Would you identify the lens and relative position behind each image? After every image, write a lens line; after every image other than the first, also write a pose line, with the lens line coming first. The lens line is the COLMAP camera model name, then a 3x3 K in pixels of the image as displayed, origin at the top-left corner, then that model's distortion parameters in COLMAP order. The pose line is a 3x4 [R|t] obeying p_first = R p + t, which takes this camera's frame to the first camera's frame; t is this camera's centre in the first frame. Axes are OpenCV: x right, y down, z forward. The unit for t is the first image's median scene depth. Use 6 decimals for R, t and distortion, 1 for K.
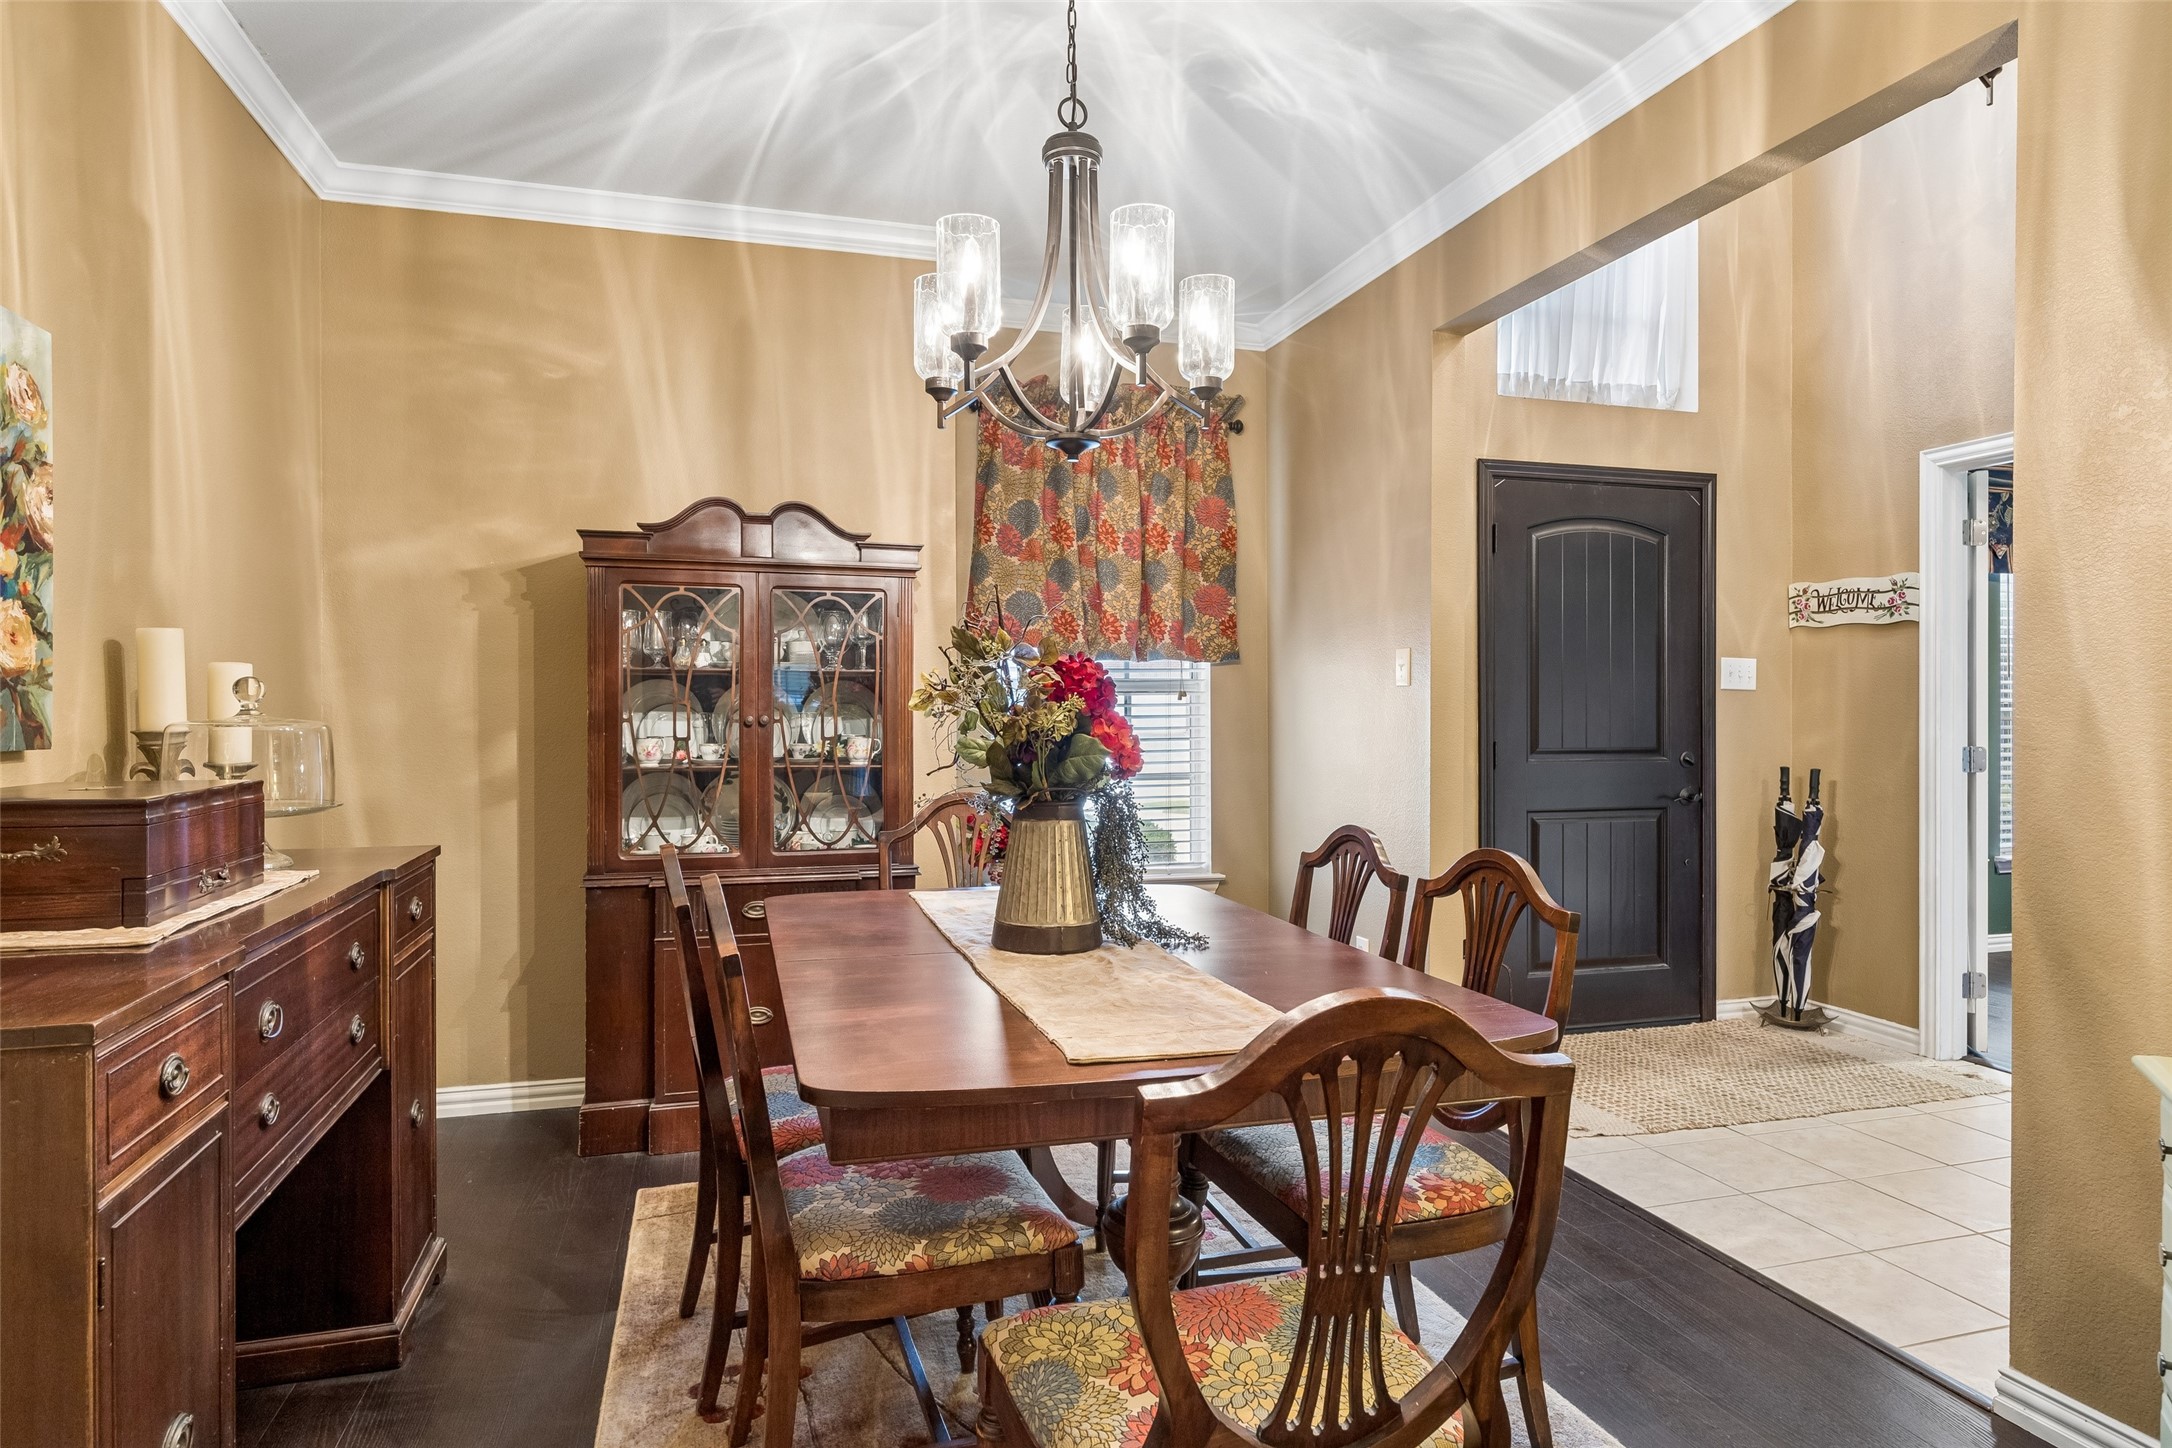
lens RADIAL K [[1241.8, 0, 1083.6], [0, 1241.8, 713.7], [0, 0, 1]] dist [-0.001982, -0.000306]
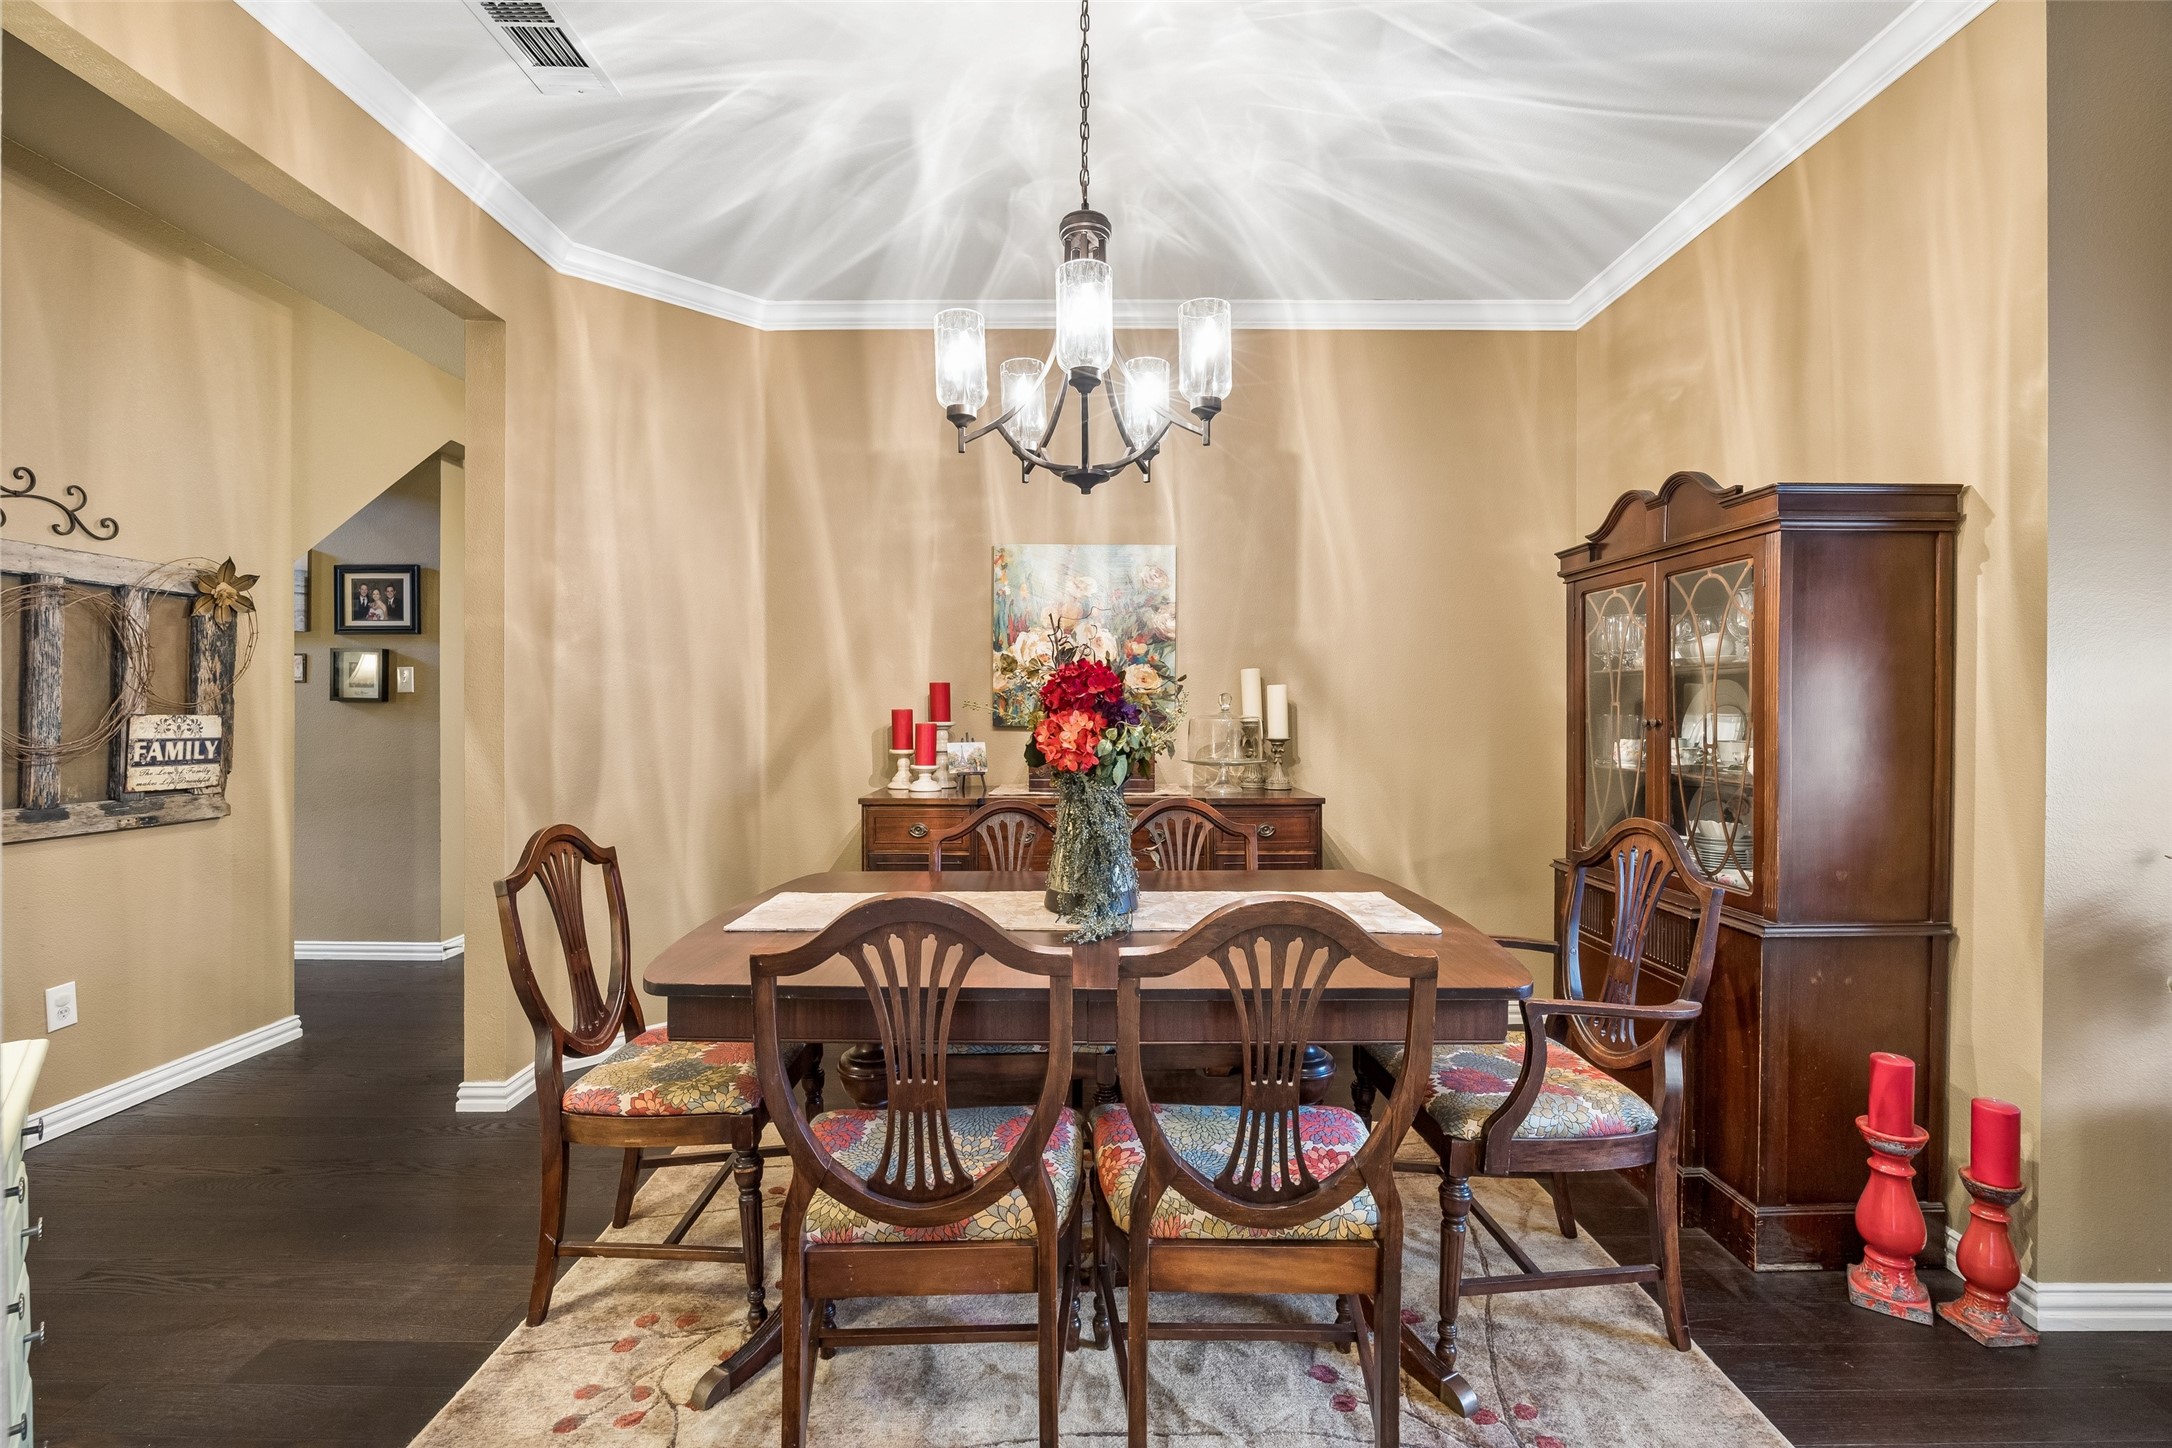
lens RADIAL K [[961.7, 0, 1080.8], [0, 961.7, 722.6], [0, 0, 1]] dist [-0.015323, 0.001160]
pose [[-0.278967, 0.006968, -0.960276, 0.503780], [-0.004275, 0.999955, 0.008498, 0.002842], [0.960291, 0.006476, -0.278924, 0.734794]]
